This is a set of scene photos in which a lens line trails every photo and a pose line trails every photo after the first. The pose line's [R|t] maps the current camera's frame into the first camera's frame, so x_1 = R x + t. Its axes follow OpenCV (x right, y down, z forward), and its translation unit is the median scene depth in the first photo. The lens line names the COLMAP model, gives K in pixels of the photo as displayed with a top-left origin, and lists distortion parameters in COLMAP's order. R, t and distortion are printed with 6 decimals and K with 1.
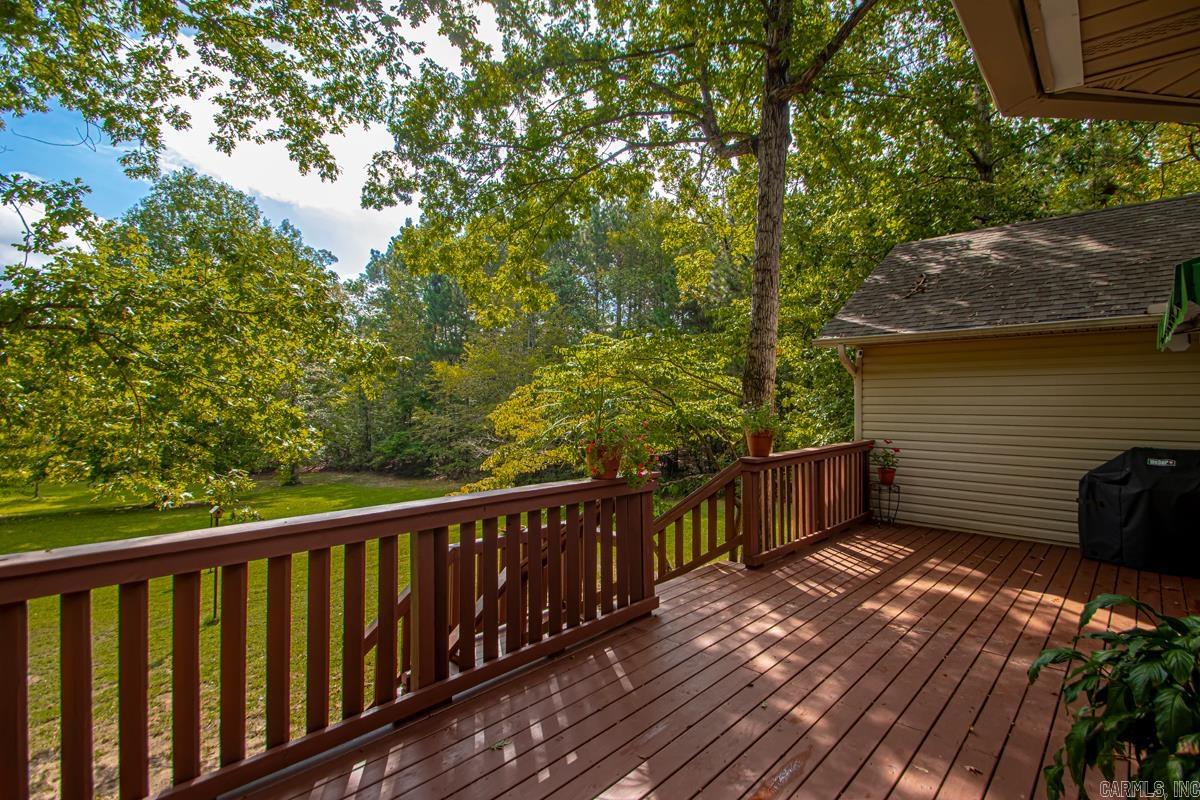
lens RADIAL K [[556.5, 0, 606.8], [0, 556.5, 388.9], [0, 0, 1]] dist [0.014573, -0.016455]
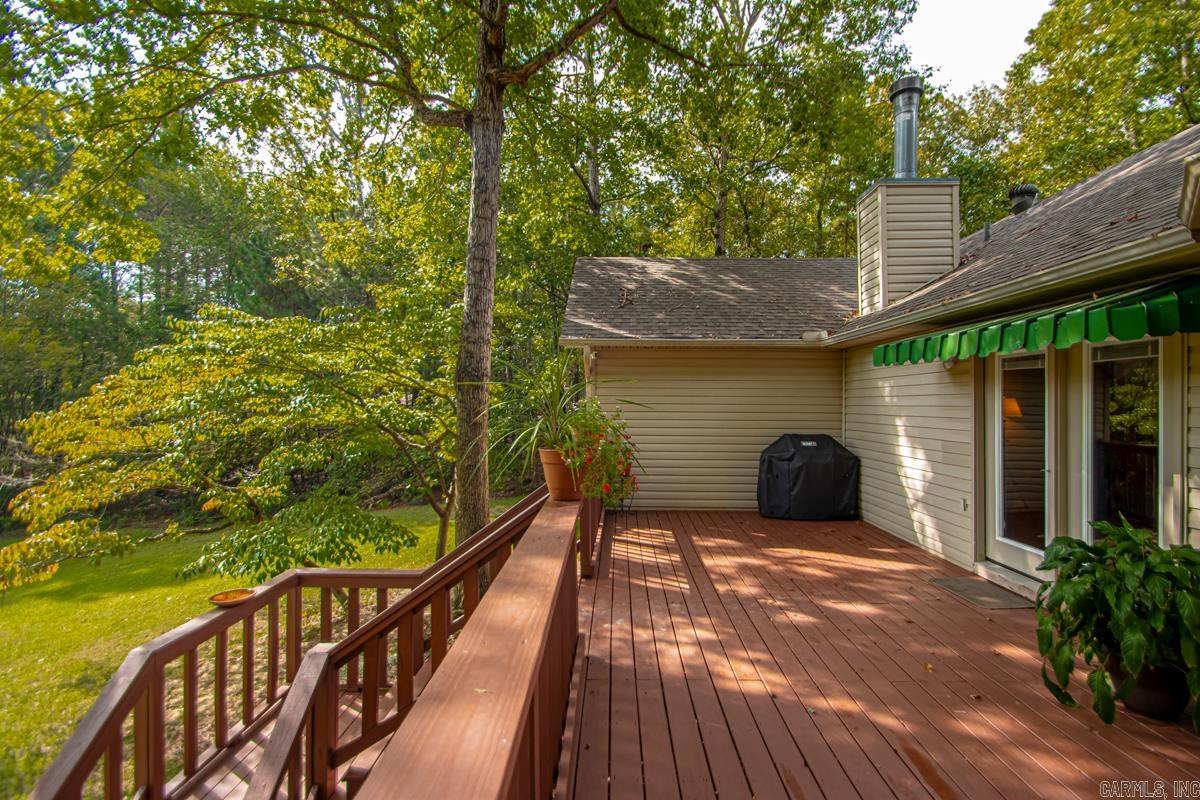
lens RADIAL K [[556.5, 0, 608.9], [0, 556.5, 399.1], [0, 0, 1]] dist [0.014573, -0.016455]
pose [[0.730756, 0.005245, 0.682619, -0.359551], [-0.019434, 0.999725, 0.013123, 0.007879], [-0.682362, -0.022855, 0.730657, 0.298118]]
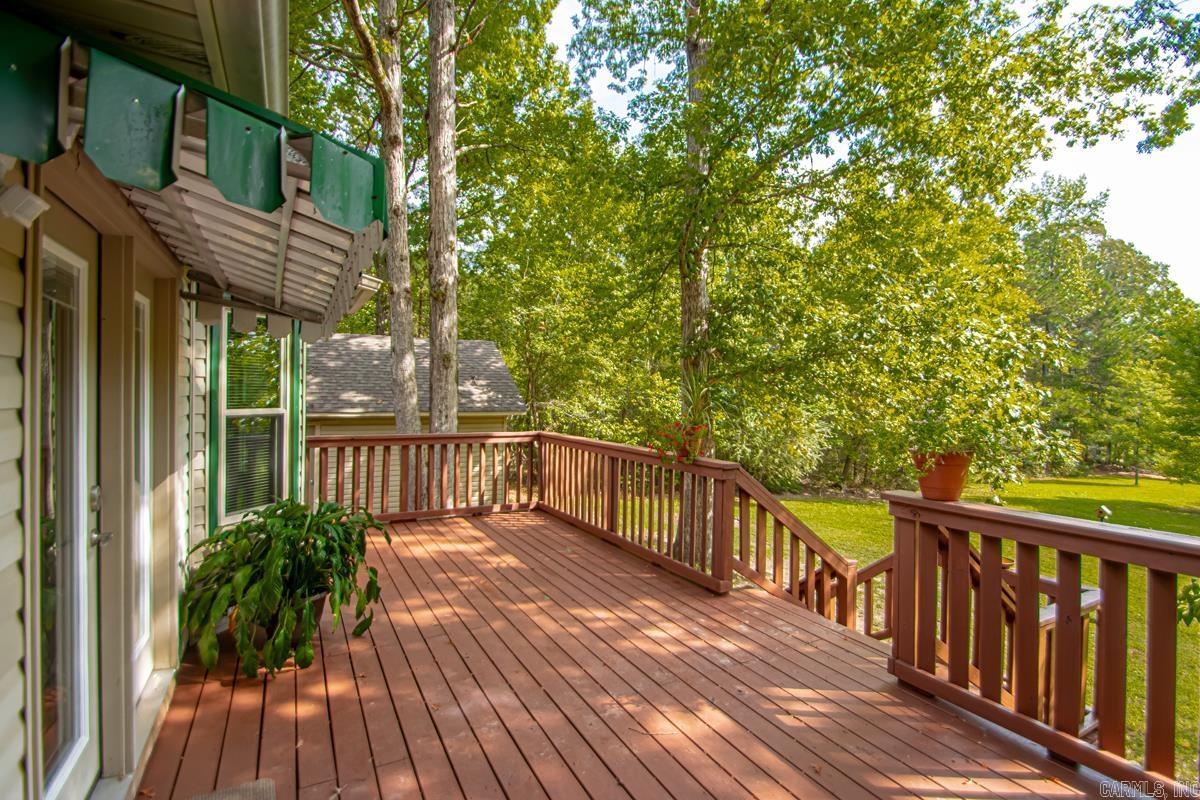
lens RADIAL K [[556.5, 0, 614.1], [0, 556.5, 403.6], [0, 0, 1]] dist [0.014573, -0.016455]
pose [[-0.284080, 0.013600, -0.958704, 0.915864], [0.014666, 0.999844, 0.009838, 0.018285], [0.958688, -0.011265, -0.284235, 0.886260]]
